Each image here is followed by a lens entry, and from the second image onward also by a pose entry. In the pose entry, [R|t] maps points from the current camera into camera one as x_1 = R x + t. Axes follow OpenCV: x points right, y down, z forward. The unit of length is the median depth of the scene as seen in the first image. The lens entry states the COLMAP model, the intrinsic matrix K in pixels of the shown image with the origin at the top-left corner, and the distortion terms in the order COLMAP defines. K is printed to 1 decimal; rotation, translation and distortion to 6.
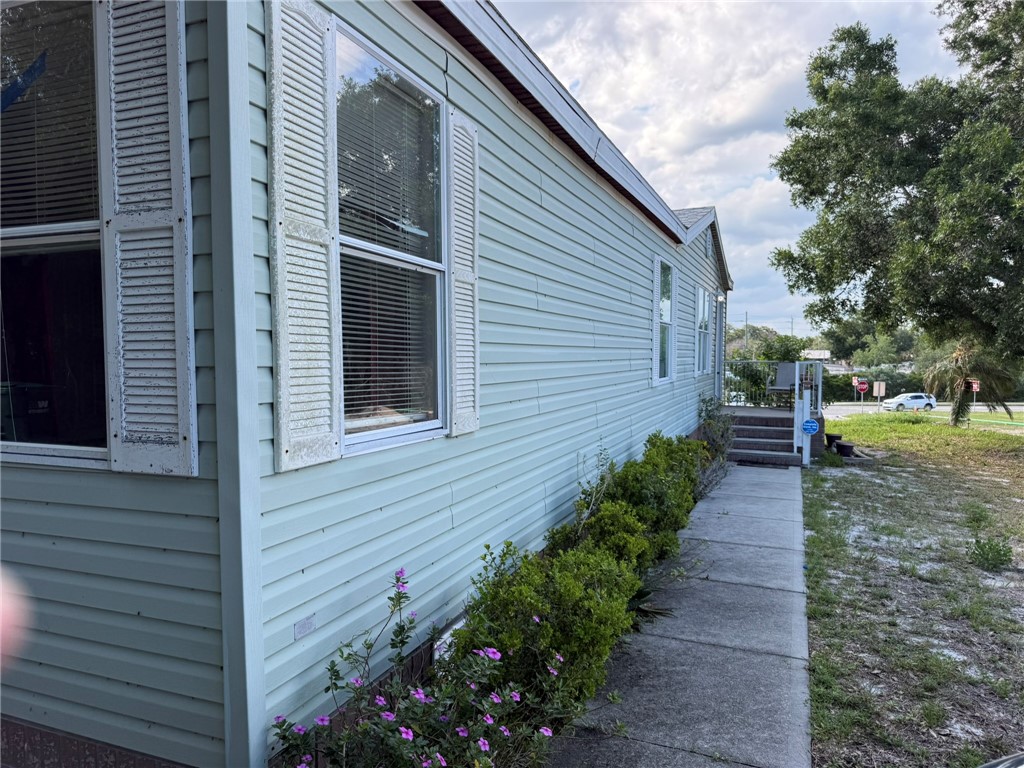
lens RADIAL K [[725.5, 0, 512.0], [0, 725.5, 384.0], [0, 0, 1]] dist [0.064075, -0.064288]
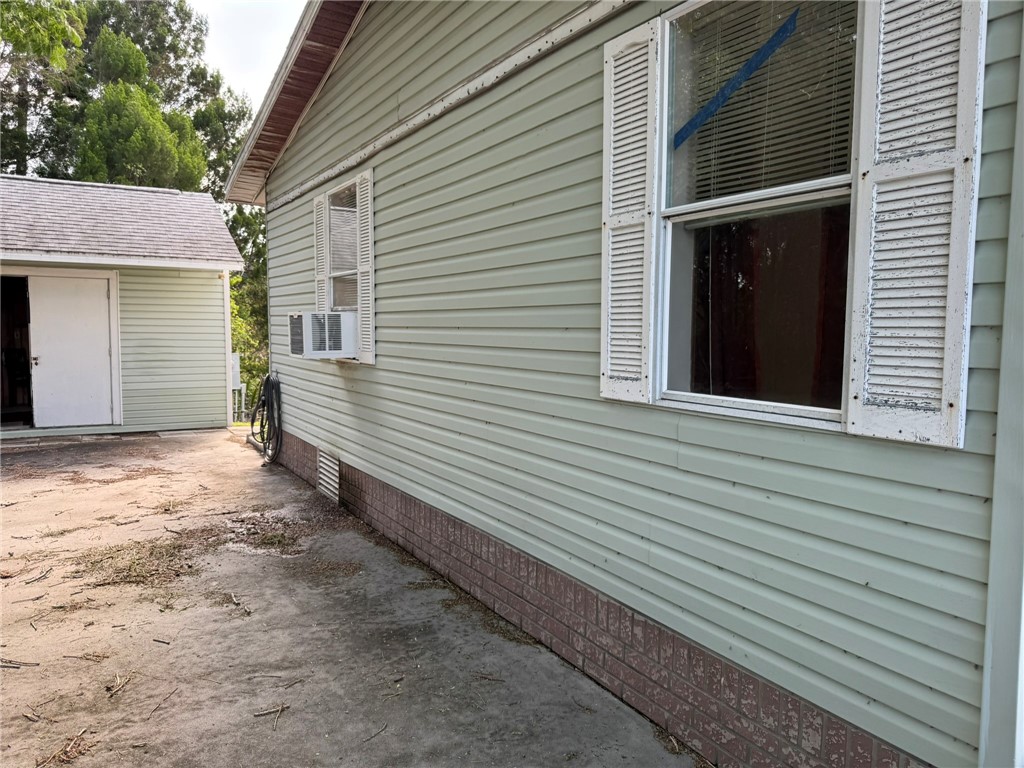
lens RADIAL K [[725.5, 0, 512.0], [0, 725.5, 384.0], [0, 0, 1]] dist [0.064075, -0.064288]
pose [[0.808146, 0.057203, -0.586198, -0.345238], [-0.038098, 0.998265, 0.044891, 0.027119], [0.587749, -0.013946, 0.808923, -0.045990]]
